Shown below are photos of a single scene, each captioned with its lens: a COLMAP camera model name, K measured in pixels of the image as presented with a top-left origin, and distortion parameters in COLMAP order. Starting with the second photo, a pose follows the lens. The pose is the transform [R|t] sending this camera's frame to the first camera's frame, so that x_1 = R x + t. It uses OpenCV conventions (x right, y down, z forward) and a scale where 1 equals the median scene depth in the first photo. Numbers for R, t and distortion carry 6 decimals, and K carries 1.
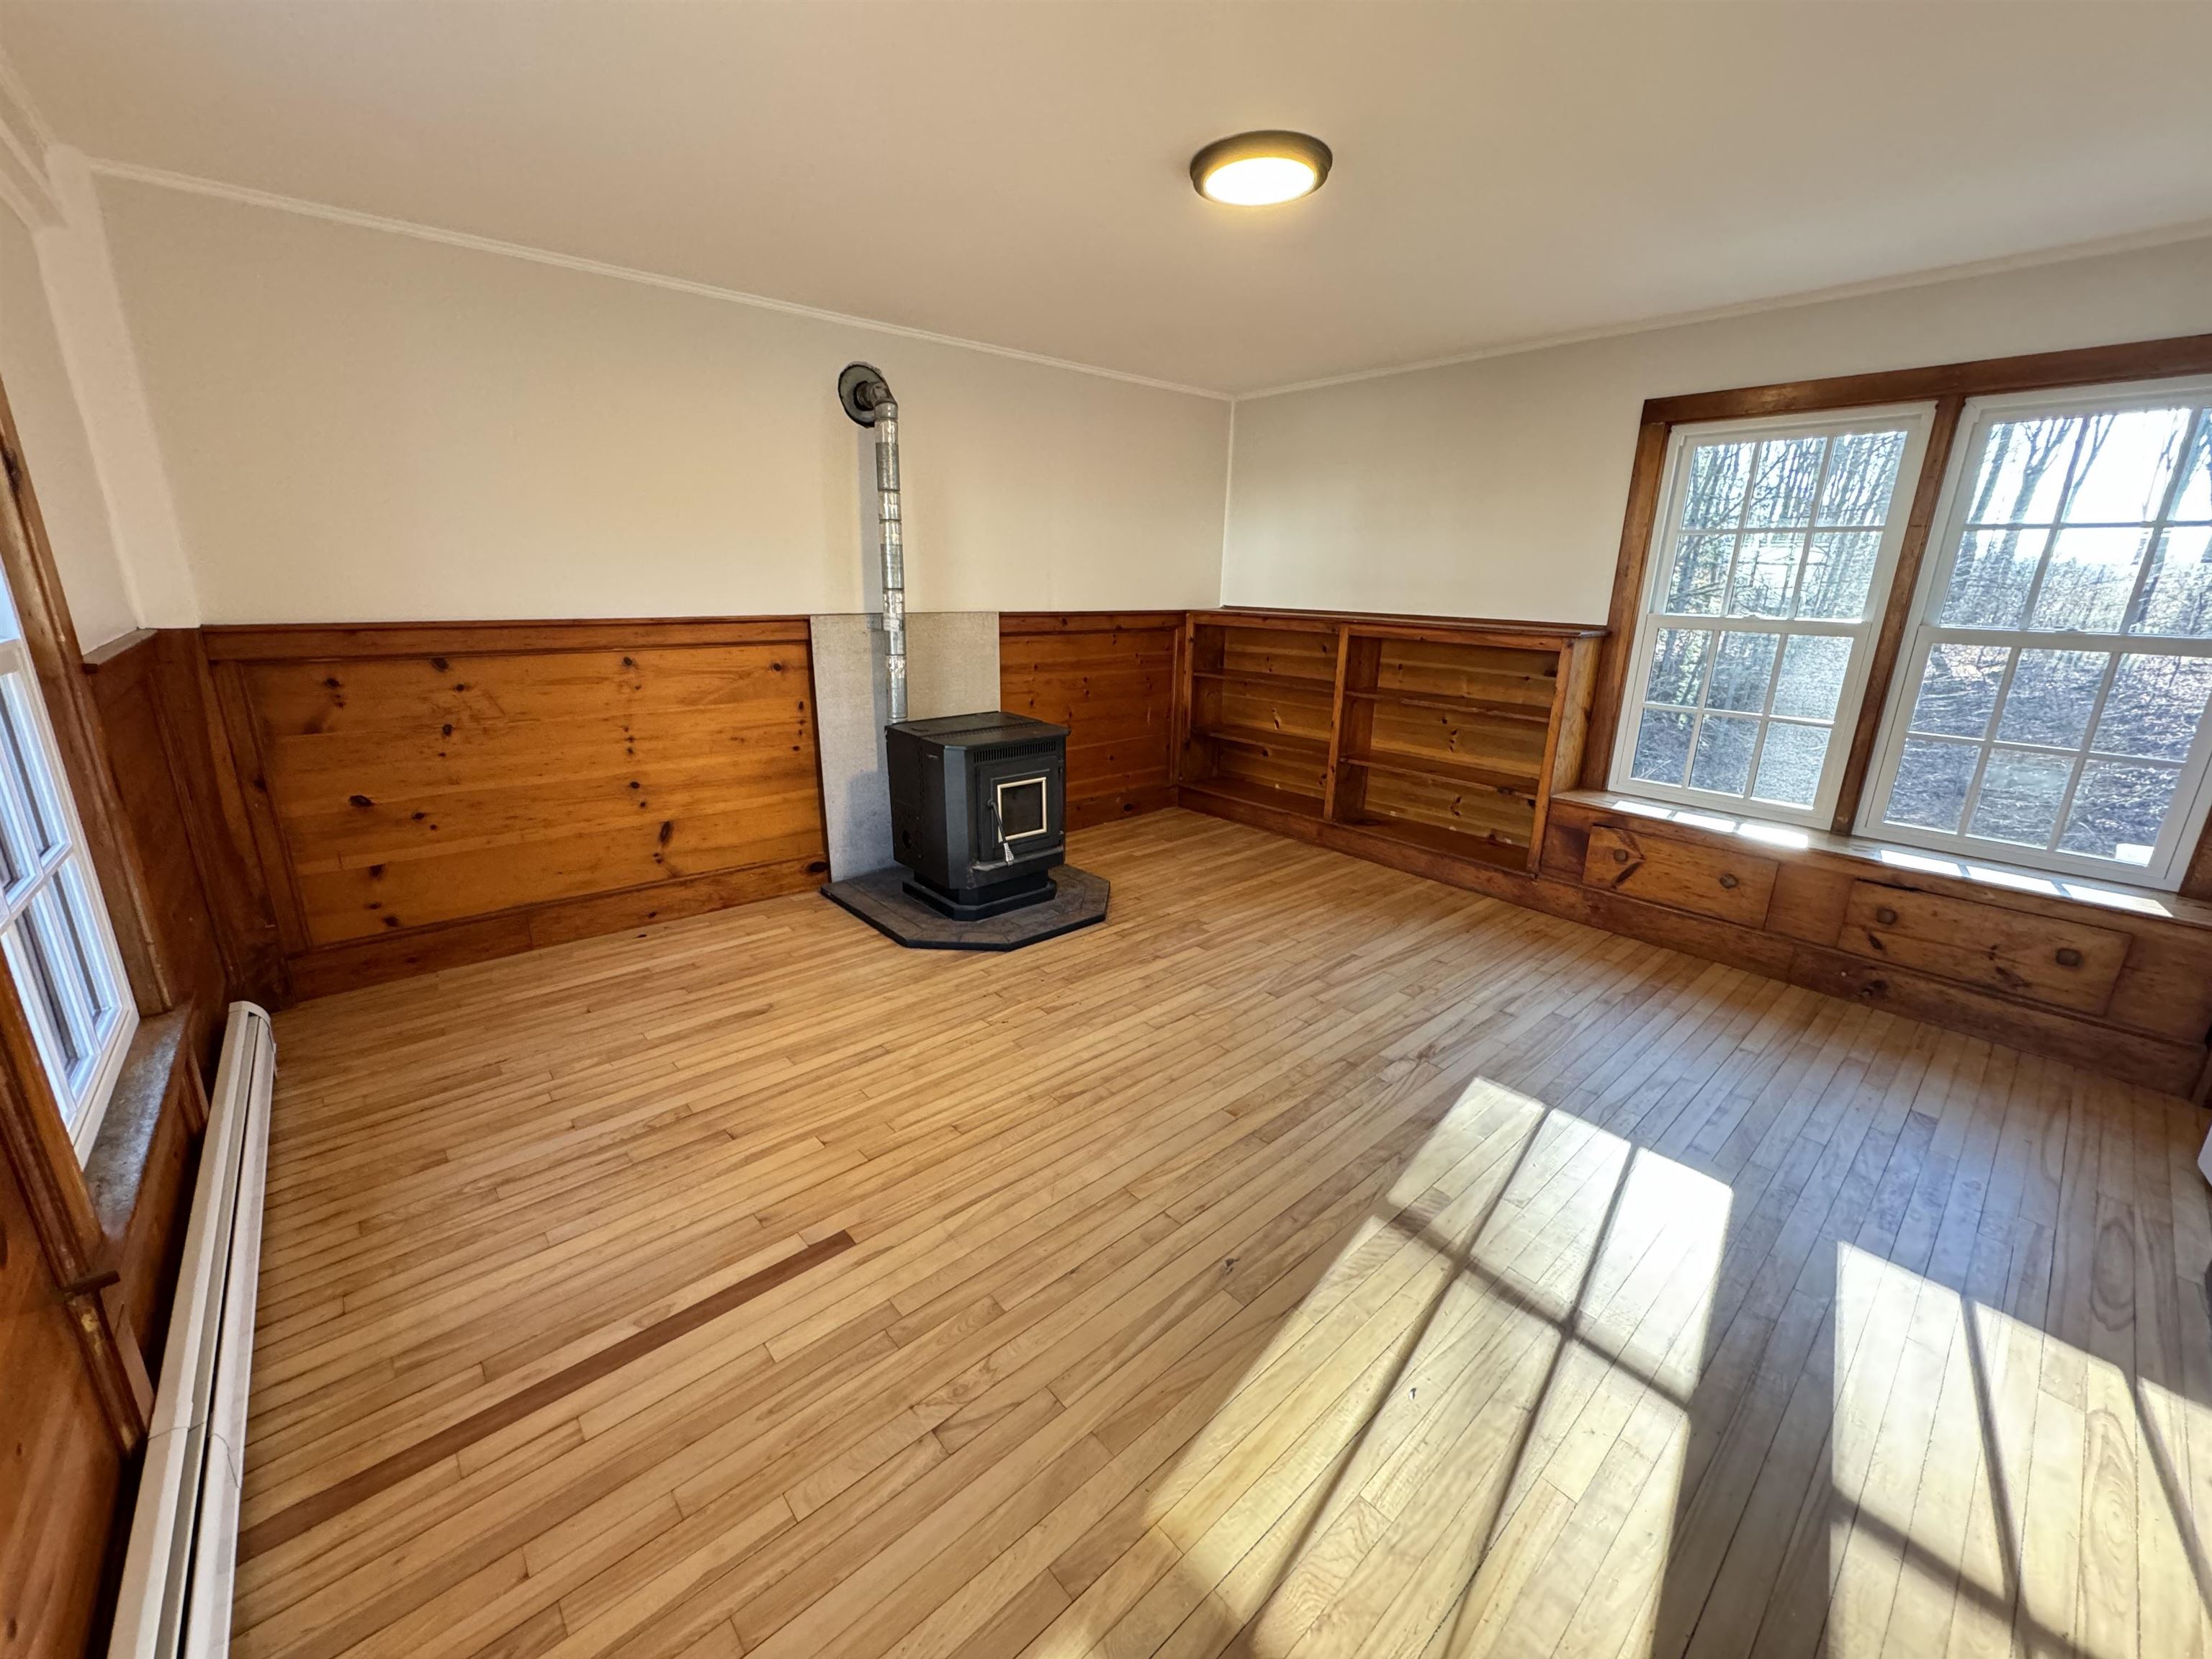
lens RADIAL K [[884.5, 0, 1109.5], [0, 884.5, 824.1], [0, 0, 1]] dist [-0.003972, 0.000175]
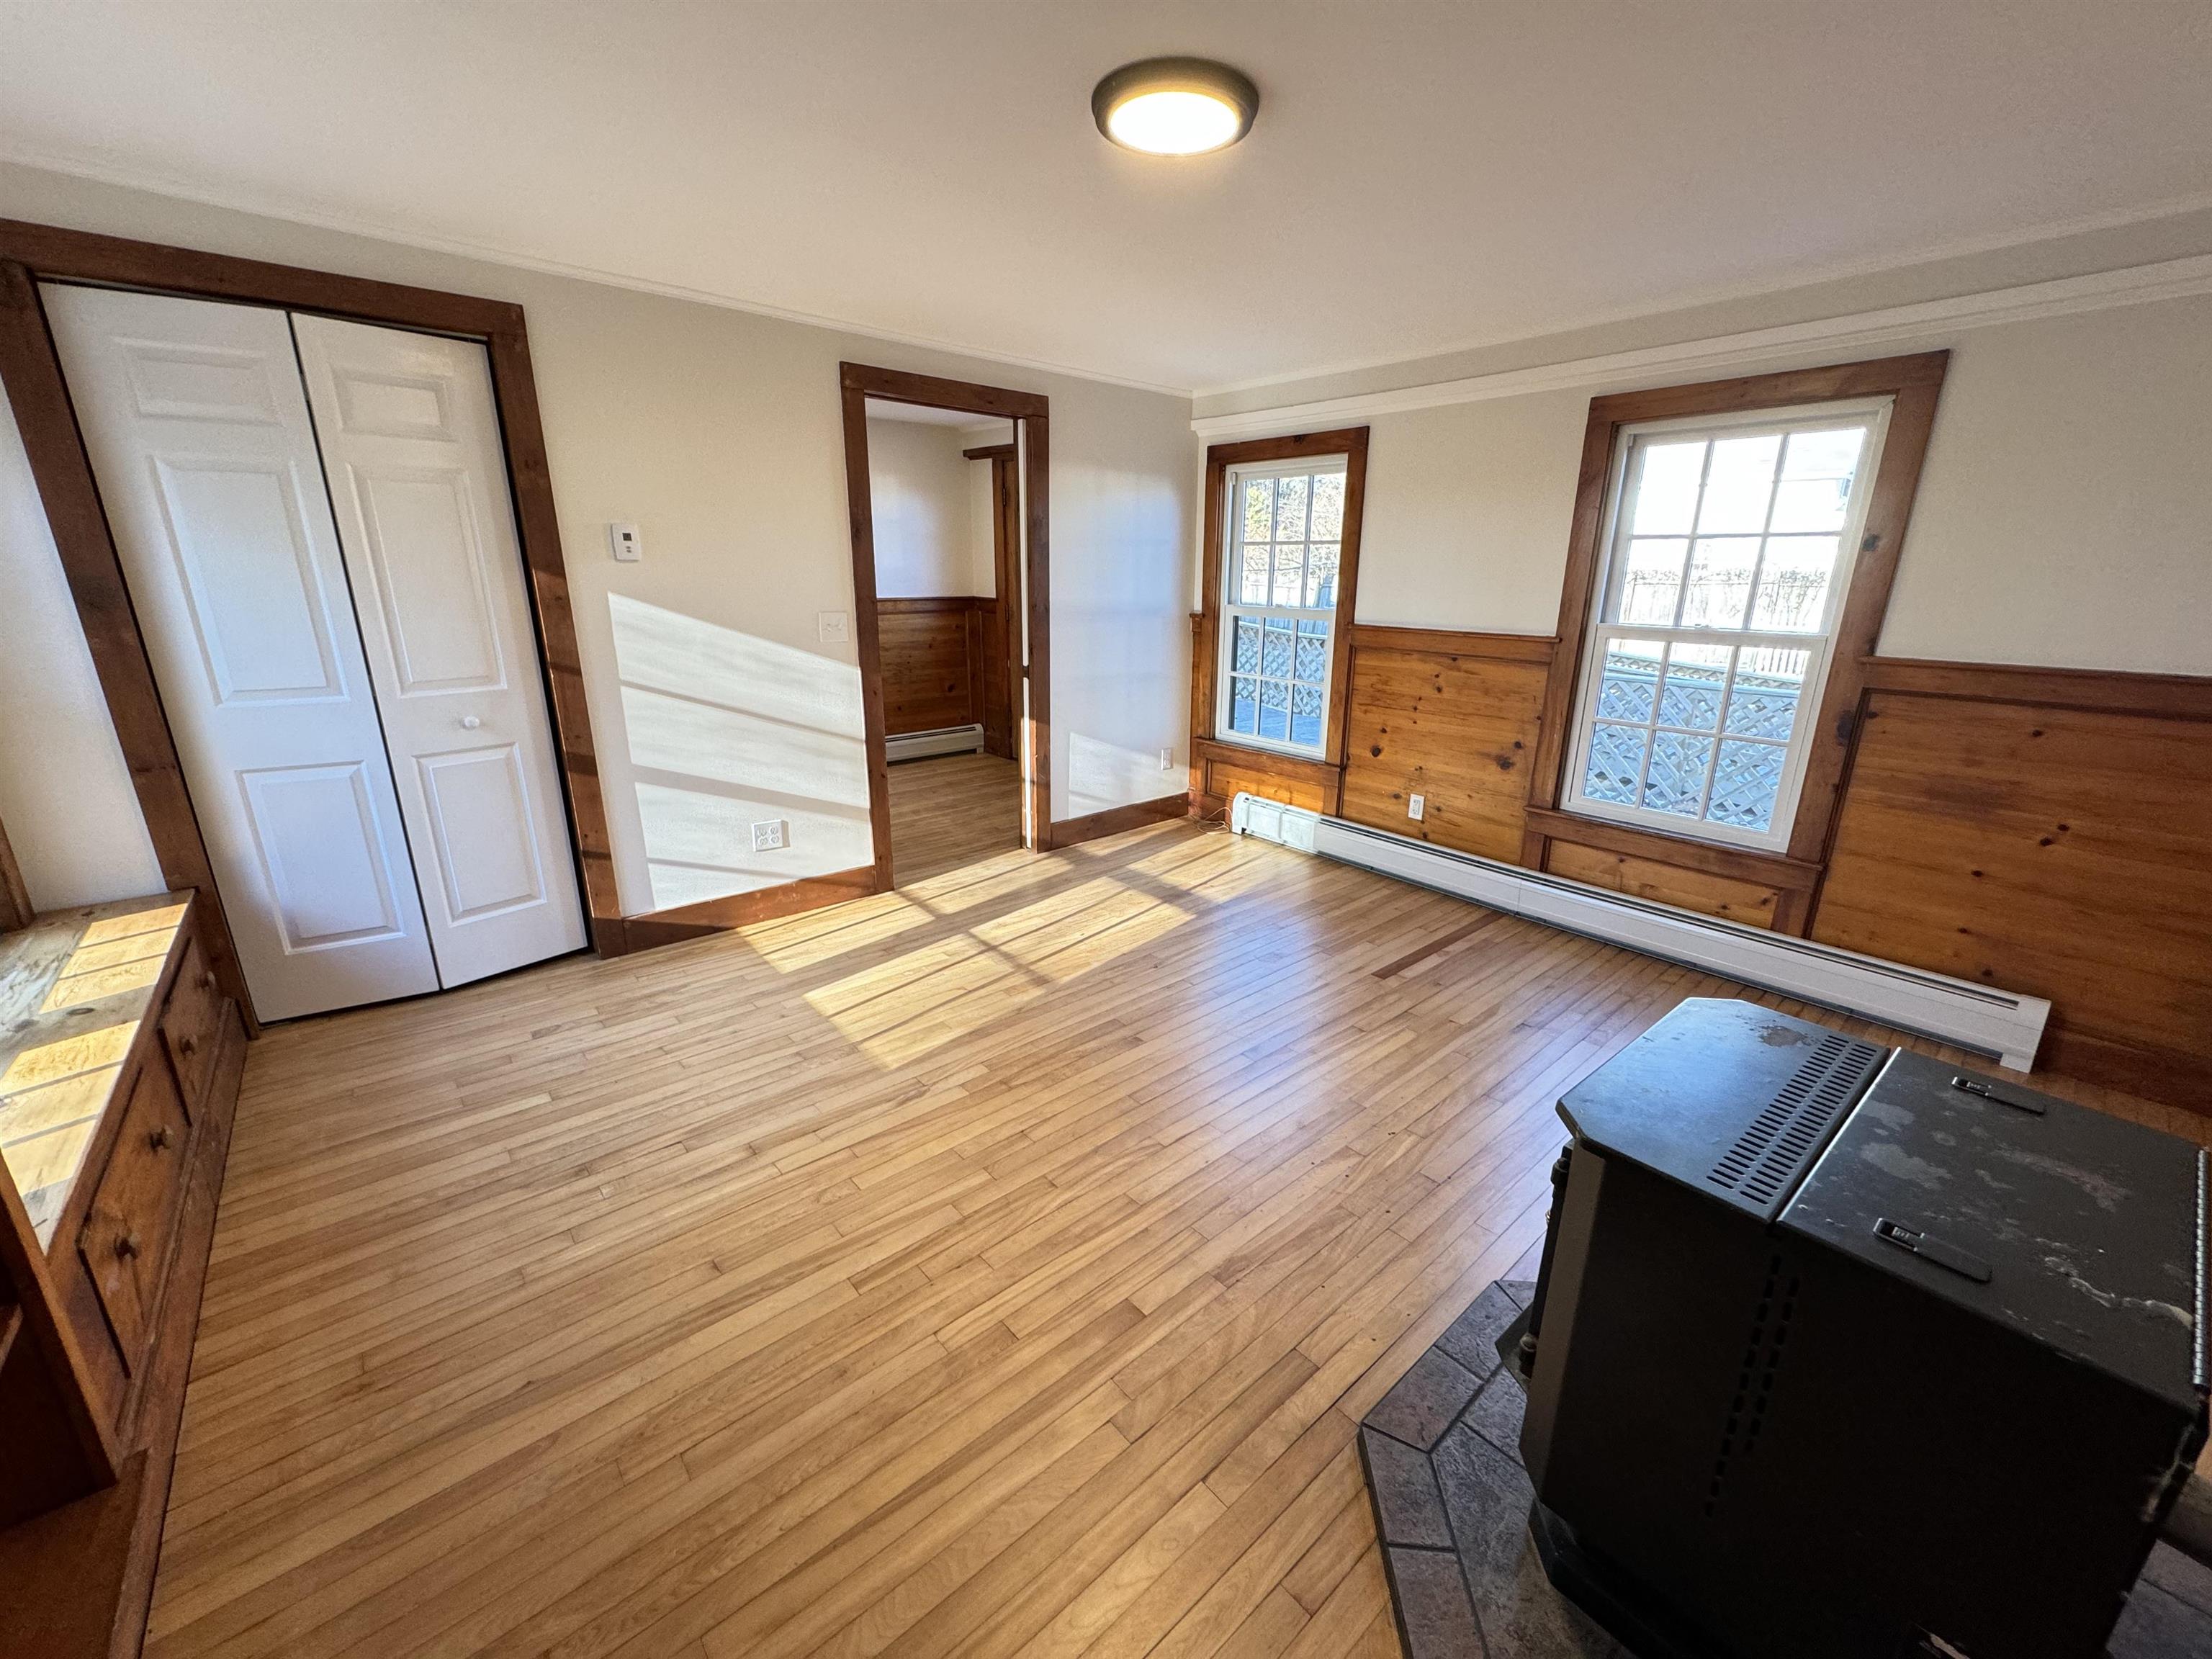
lens RADIAL K [[884.5, 0, 1104.6], [0, 884.5, 827.7], [0, 0, 1]] dist [-0.003972, 0.000175]
pose [[-0.999474, -0.031530, 0.007598, 0.231533], [-0.022556, 0.844088, 0.535730, -0.682971], [-0.023305, 0.535277, -0.844355, 2.325938]]
